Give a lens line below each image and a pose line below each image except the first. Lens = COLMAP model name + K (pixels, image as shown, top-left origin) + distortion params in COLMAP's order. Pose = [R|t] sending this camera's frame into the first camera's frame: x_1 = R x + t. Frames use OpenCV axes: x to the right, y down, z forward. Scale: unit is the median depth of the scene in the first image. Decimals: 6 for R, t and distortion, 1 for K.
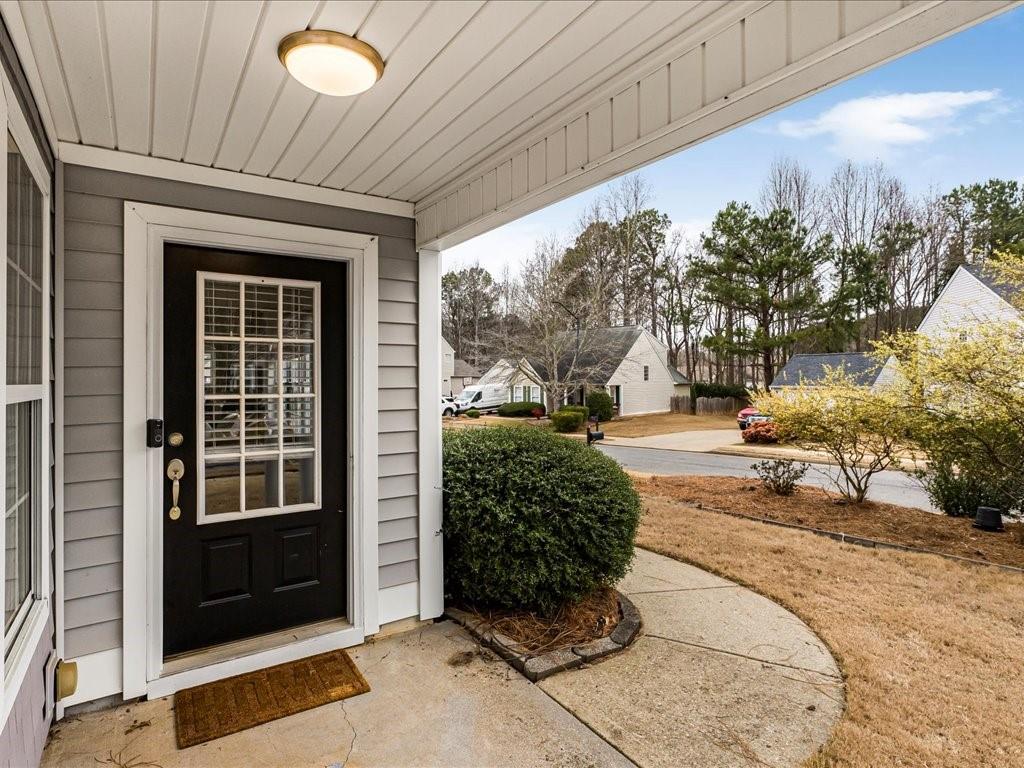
lens RADIAL K [[546.4, 0, 512.0], [0, 546.4, 384.0], [0, 0, 1]] dist [-0.000399, 0.000204]
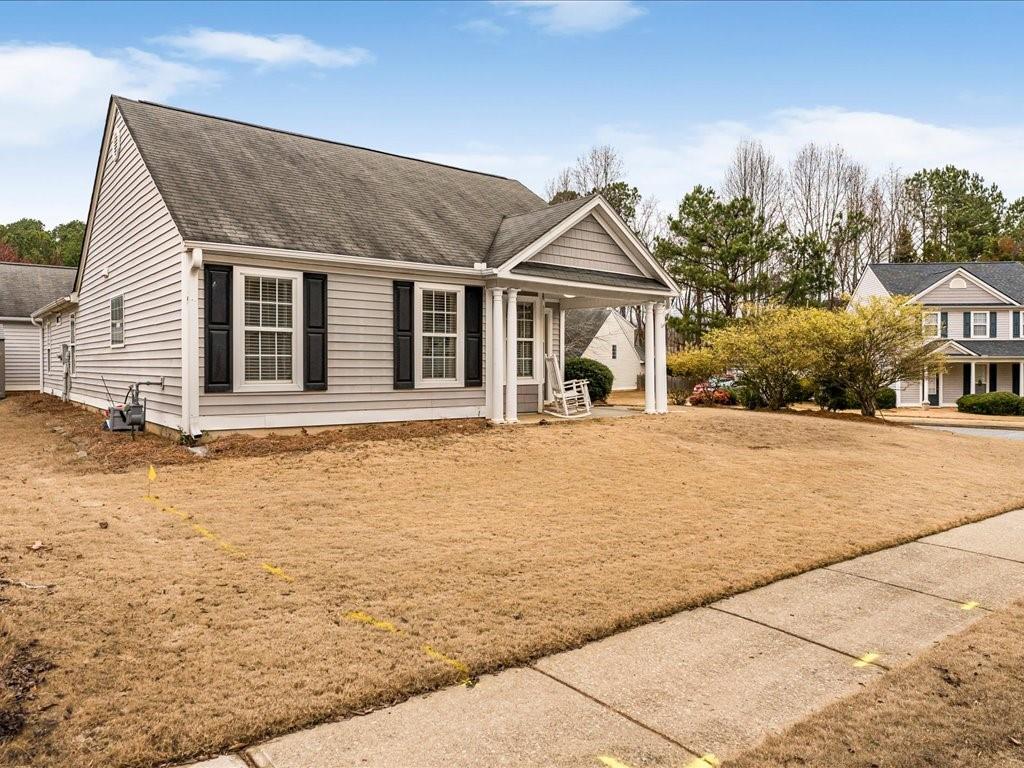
lens RADIAL K [[692.4, 0, 512.0], [0, 692.4, 384.0], [0, 0, 1]] dist [0.001880, 0.000194]
pose [[0.995460, 0.004704, 0.095067, -0.066292], [-0.006818, 0.999736, 0.021930, 0.012201], [-0.094939, -0.022479, 0.995229, -0.266816]]
